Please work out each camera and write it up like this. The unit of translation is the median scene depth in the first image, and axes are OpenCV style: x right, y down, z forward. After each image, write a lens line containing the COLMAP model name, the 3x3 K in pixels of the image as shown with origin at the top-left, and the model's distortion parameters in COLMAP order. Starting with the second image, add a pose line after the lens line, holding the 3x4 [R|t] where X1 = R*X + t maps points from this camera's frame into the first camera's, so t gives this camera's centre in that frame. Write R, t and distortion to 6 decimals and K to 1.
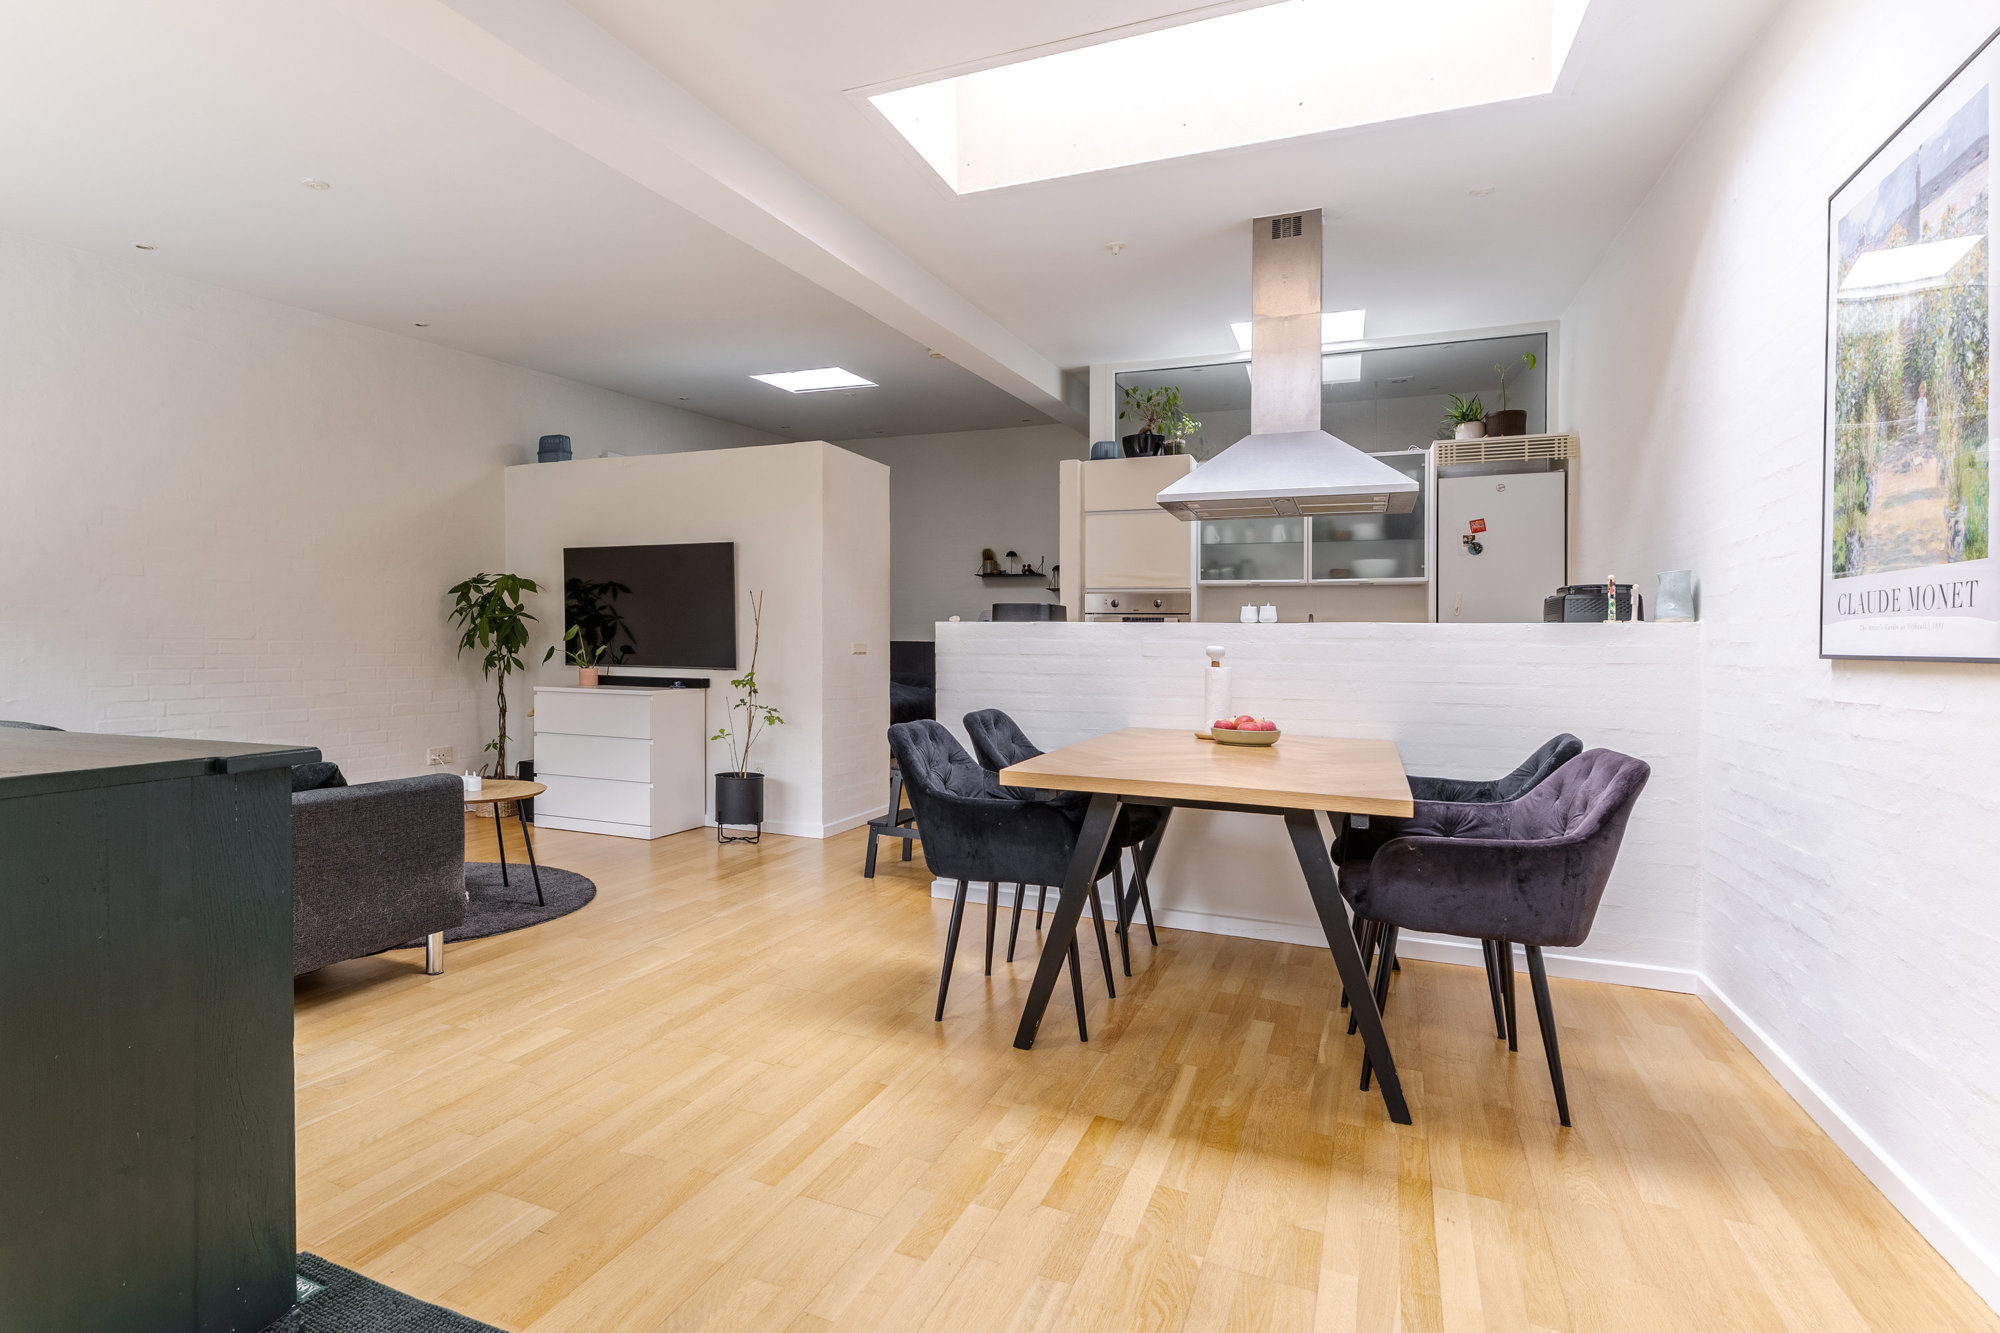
lens RADIAL K [[994.3, 0, 857.7], [0, 994.3, 665.3], [0, 0, 1]] dist [0.002867, 0.000043]
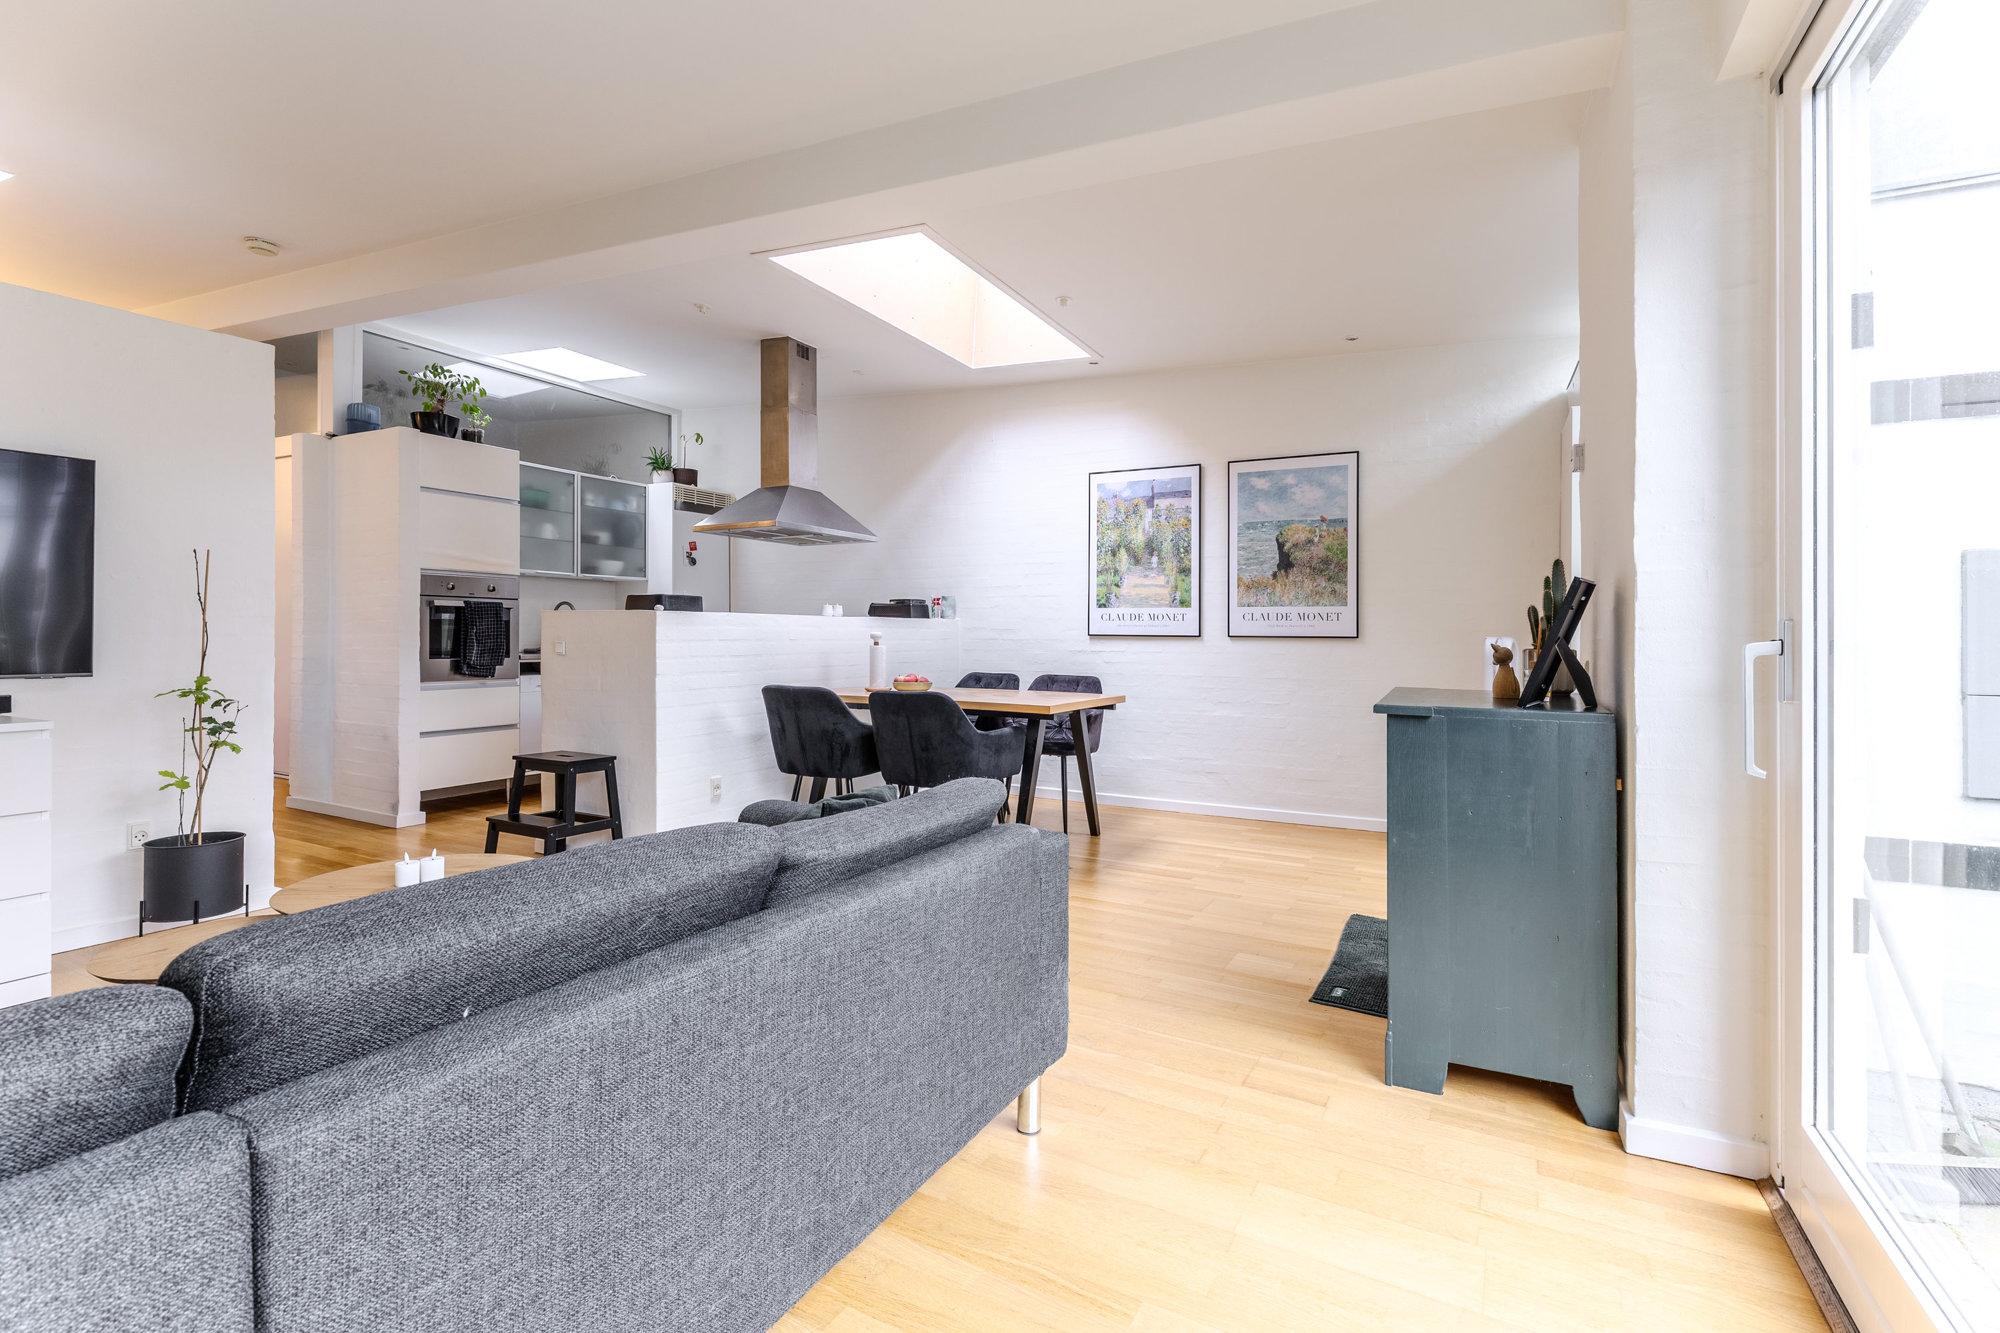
lens RADIAL K [[937.6, 0, 1003.6], [0, 937.6, 621.2], [0, 0, 1]] dist [0.000127, -0.000131]
pose [[0.057022, 0.002026, 0.998371, -1.097965], [0.015326, 0.999878, -0.002904, -0.028994], [-0.998255, 0.015467, 0.056984, 0.715069]]
